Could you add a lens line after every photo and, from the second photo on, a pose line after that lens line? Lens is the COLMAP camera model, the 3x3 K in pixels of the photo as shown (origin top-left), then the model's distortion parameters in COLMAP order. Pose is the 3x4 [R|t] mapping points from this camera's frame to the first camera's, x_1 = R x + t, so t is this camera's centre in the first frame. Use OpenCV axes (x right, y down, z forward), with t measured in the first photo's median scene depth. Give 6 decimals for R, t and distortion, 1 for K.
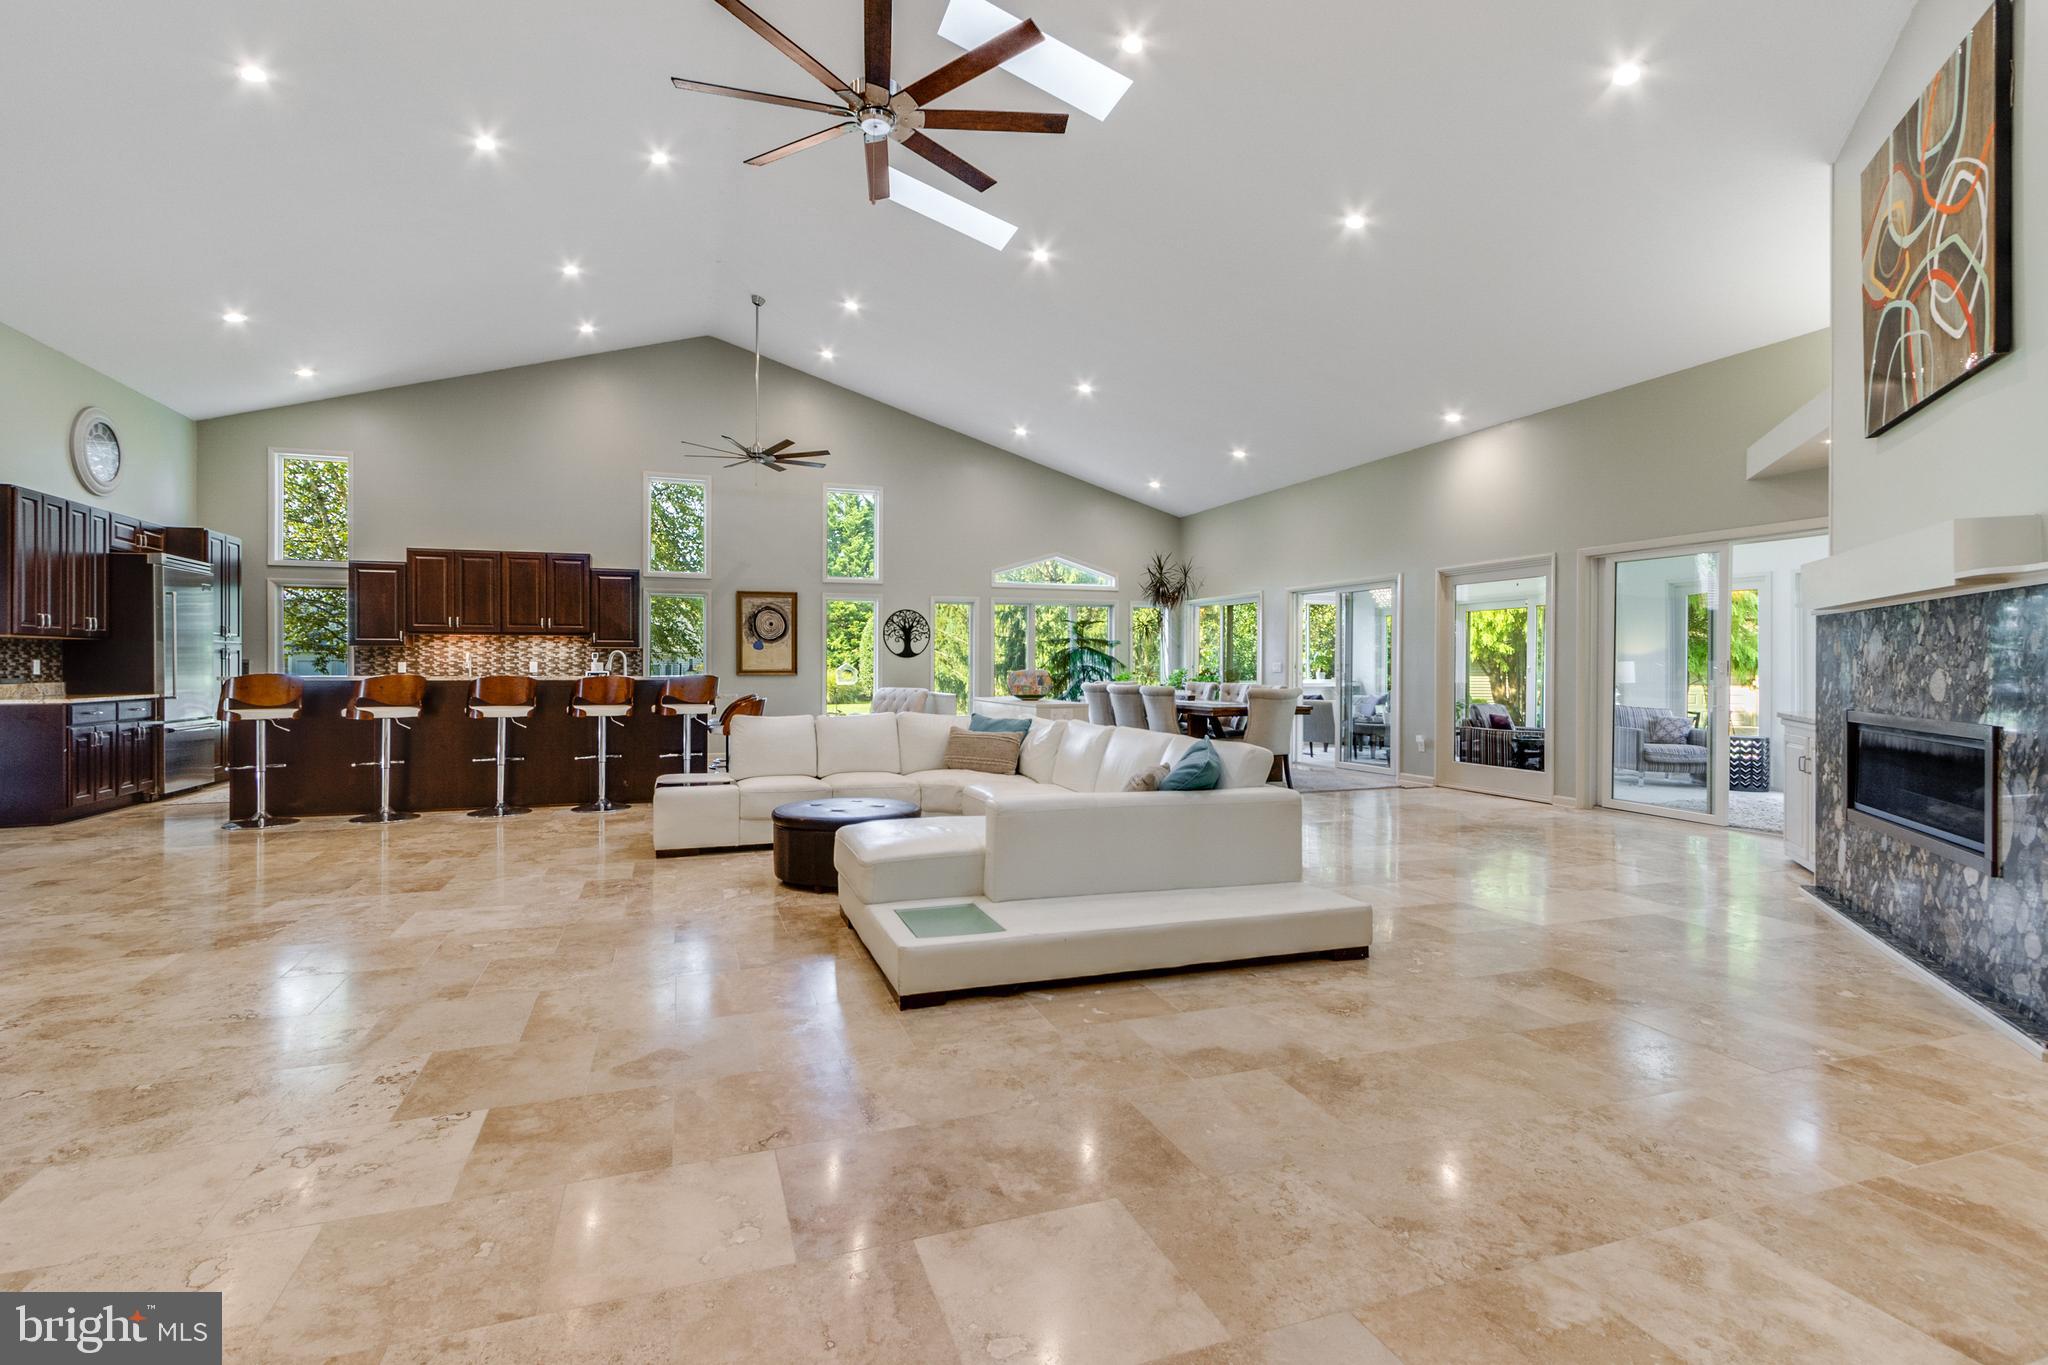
lens RADIAL K [[960.5, 0, 1006.9], [0, 960.5, 668.6], [0, 0, 1]] dist [0.008595, -0.006799]
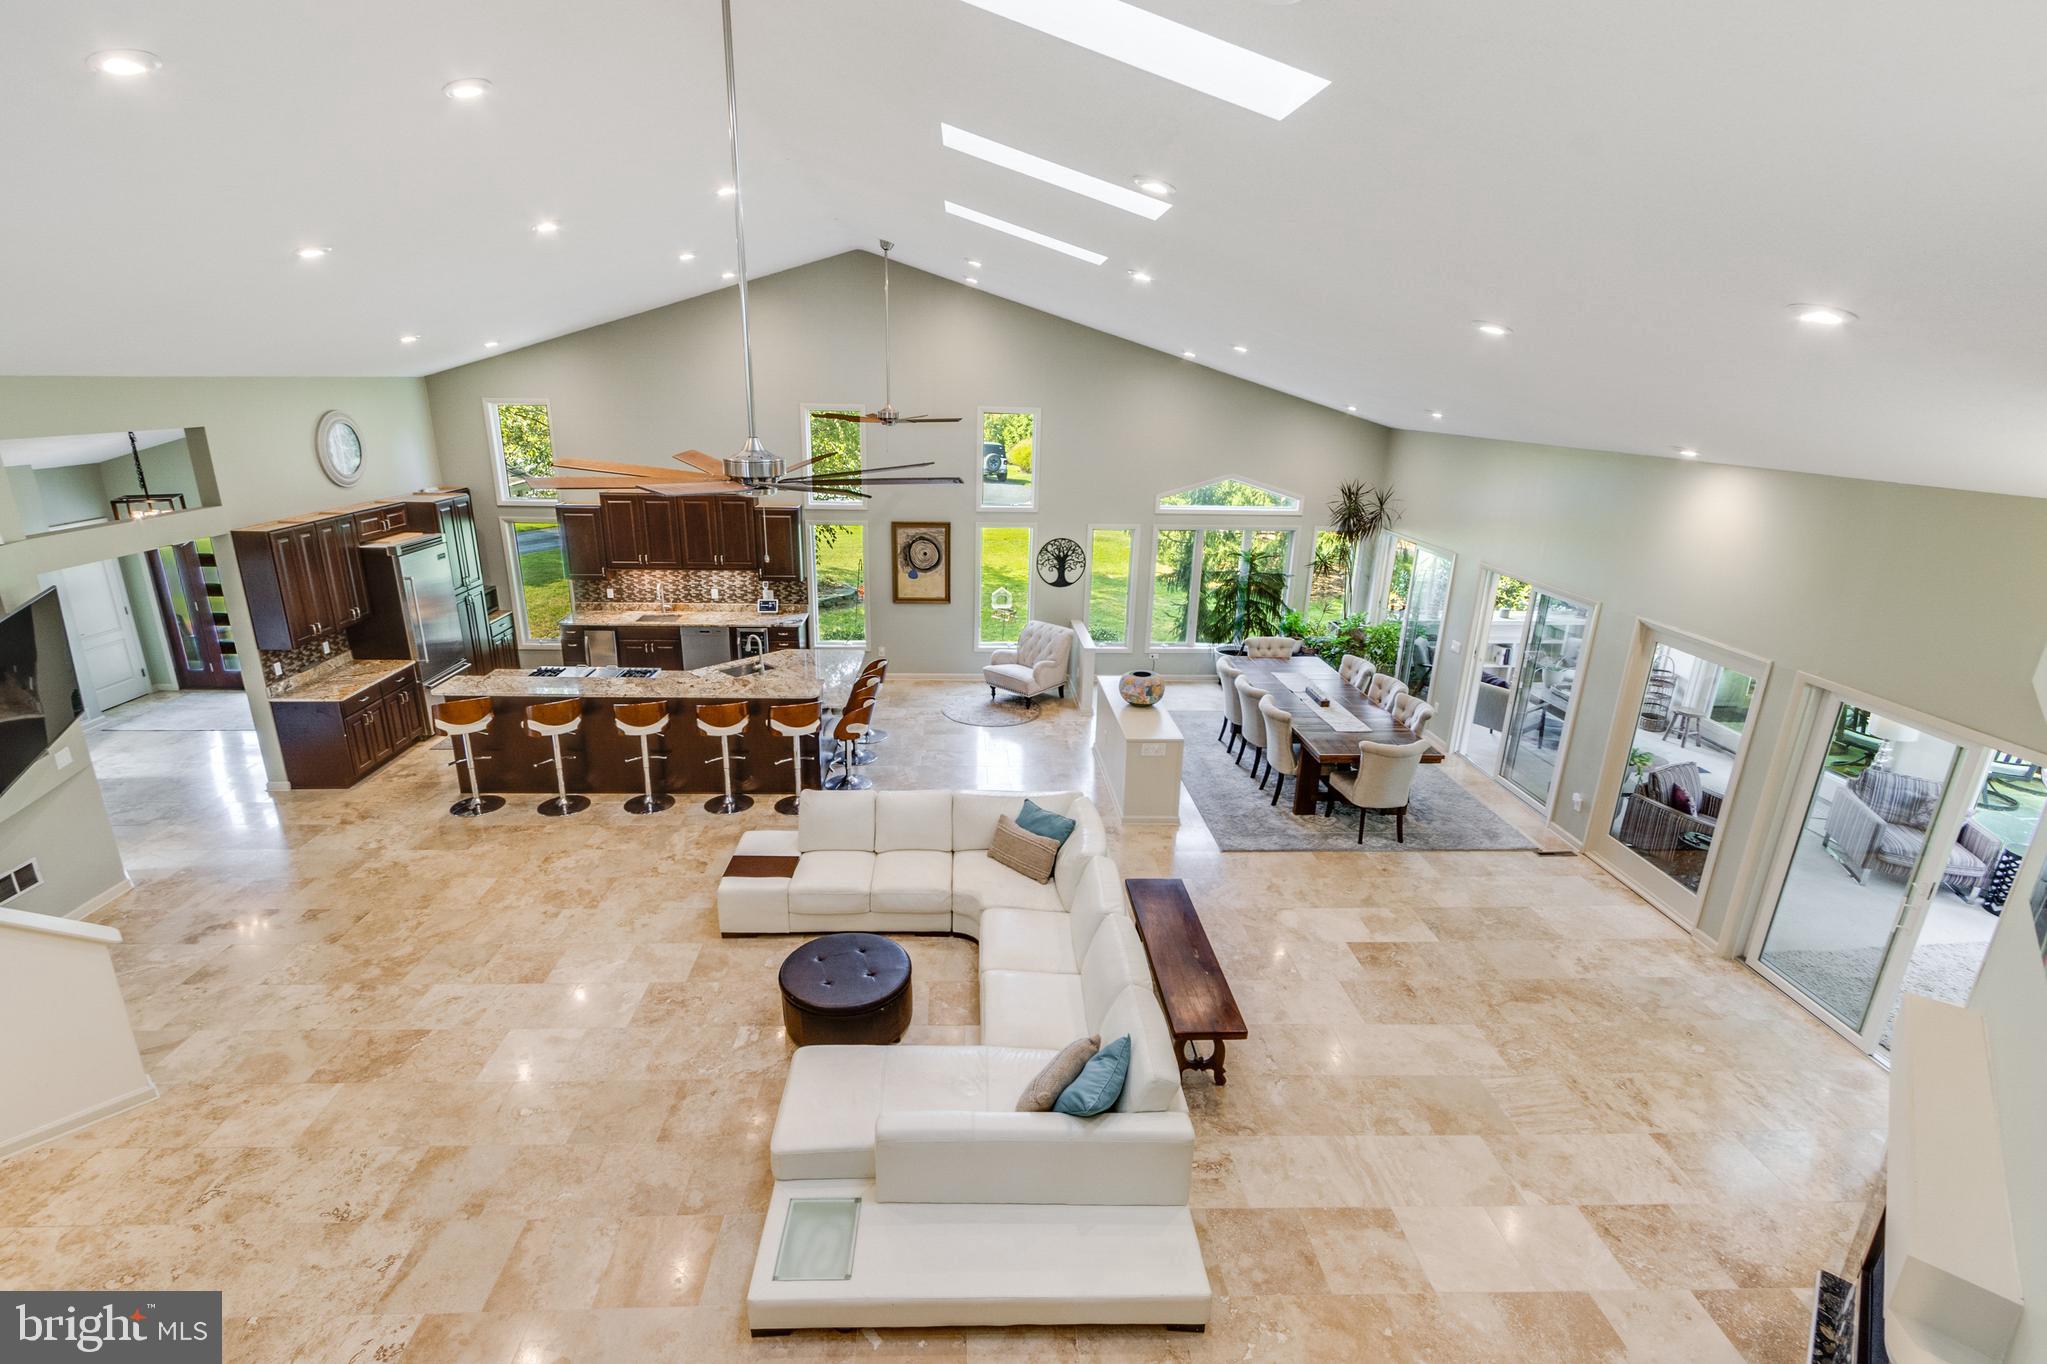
lens RADIAL K [[960.0, 0, 1000.3], [0, 960.0, 682.6], [0, 0, 1]] dist [0.000330, -0.000080]
pose [[0.955832, 0.108265, -0.273245, 0.145500], [-0.019450, 0.950945, 0.308748, -0.274548], [0.293268, -0.289797, 0.911050, 0.068963]]
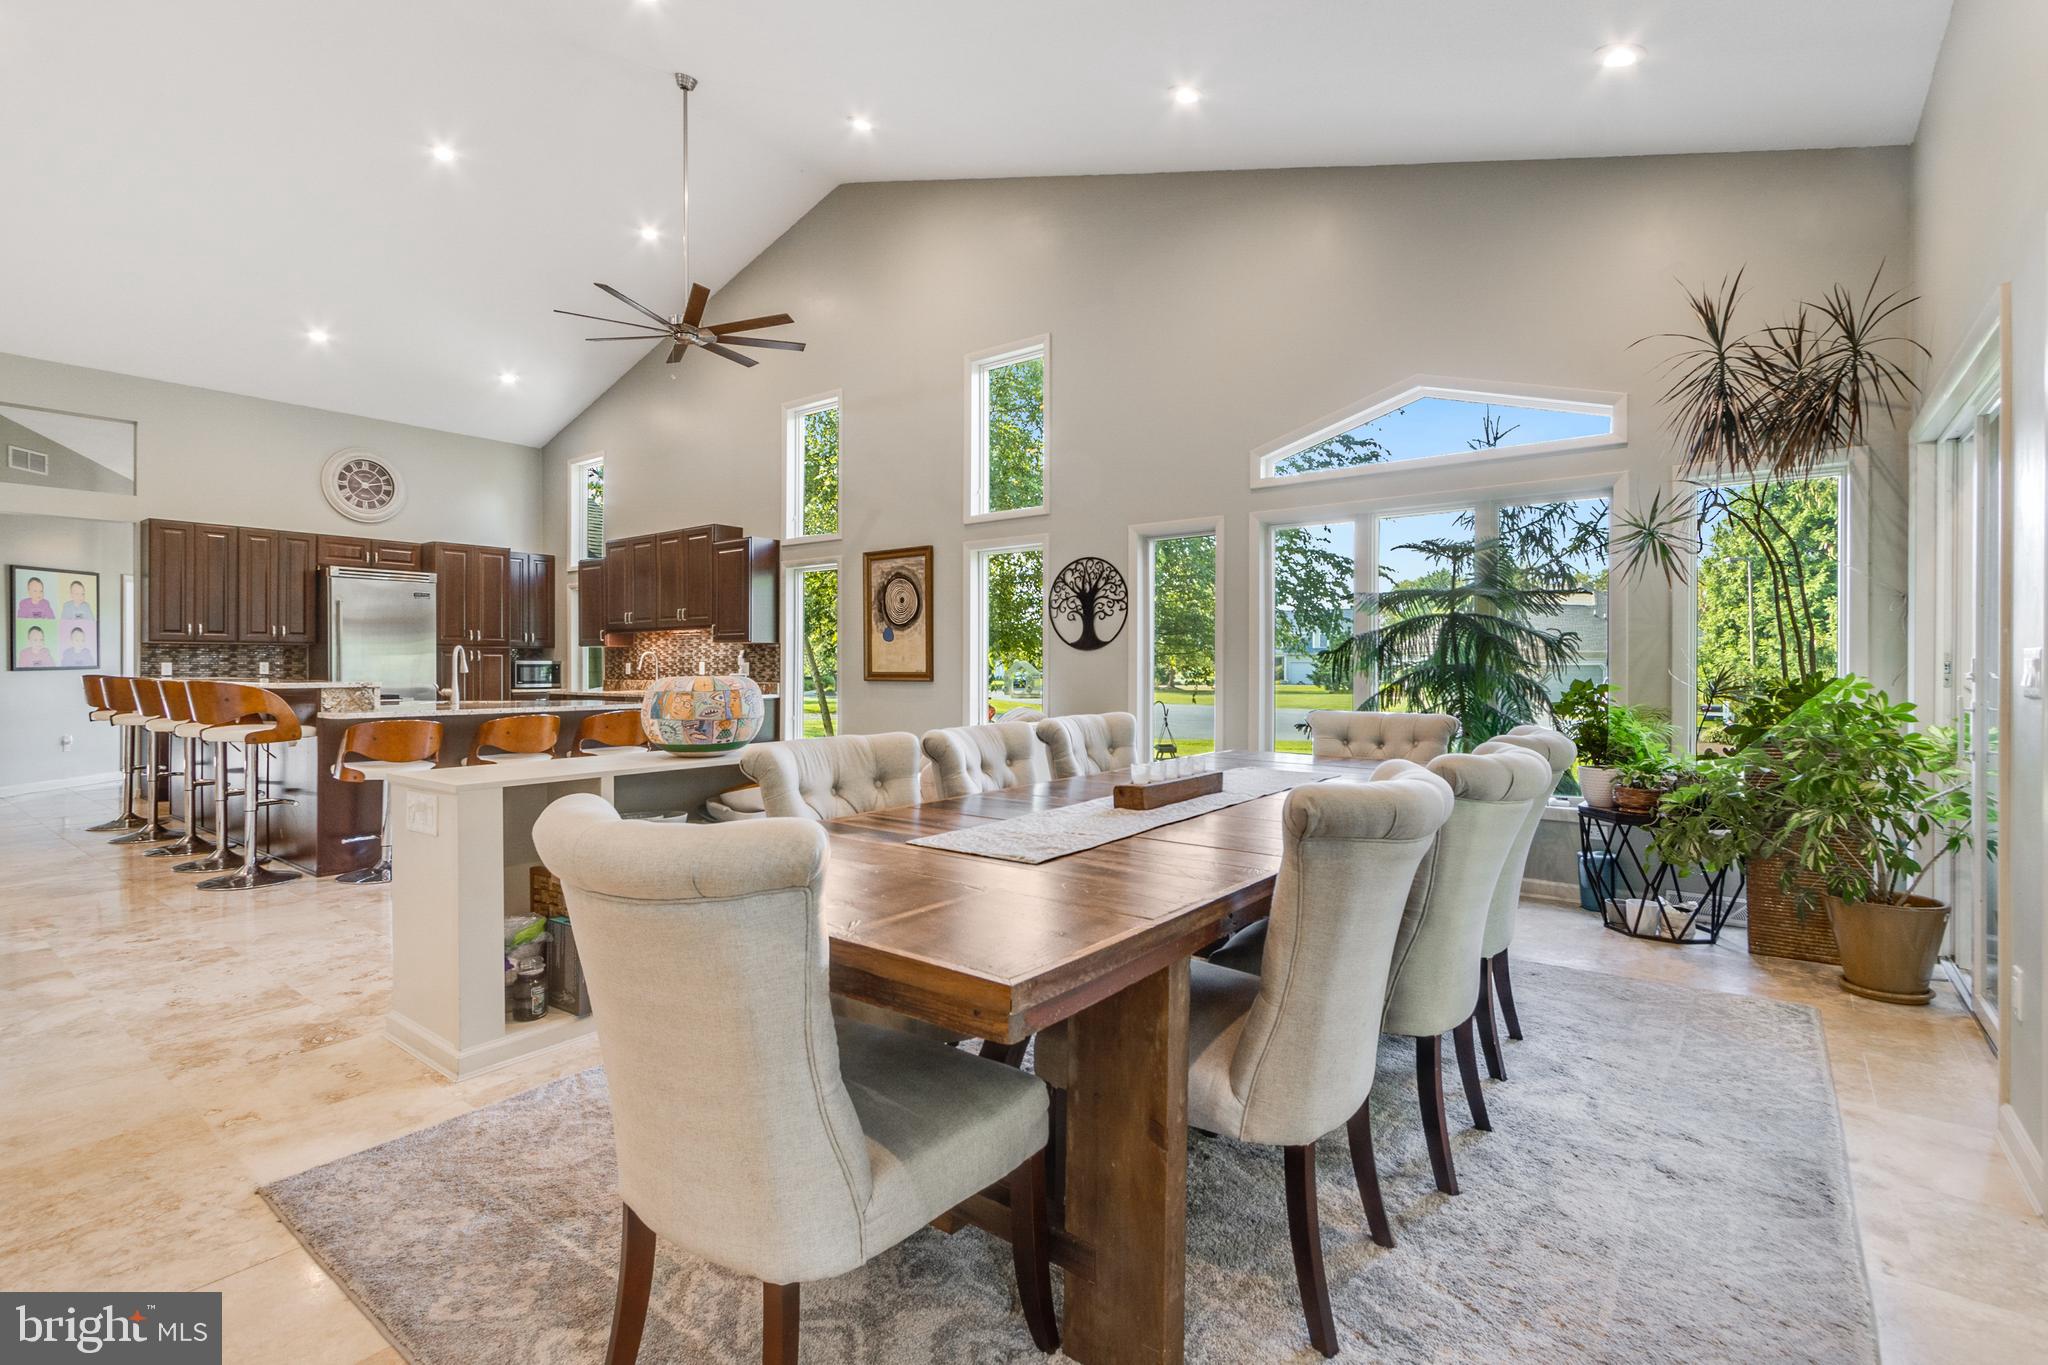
lens RADIAL K [[960.5, 0, 1006.9], [0, 960.5, 668.6], [0, 0, 1]] dist [0.008595, -0.006799]
pose [[0.527798, 0.000566, -0.849370, 0.387434], [-0.001867, 0.999998, -0.000494, -0.001421], [0.849368, 0.001846, 0.527798, 0.857407]]
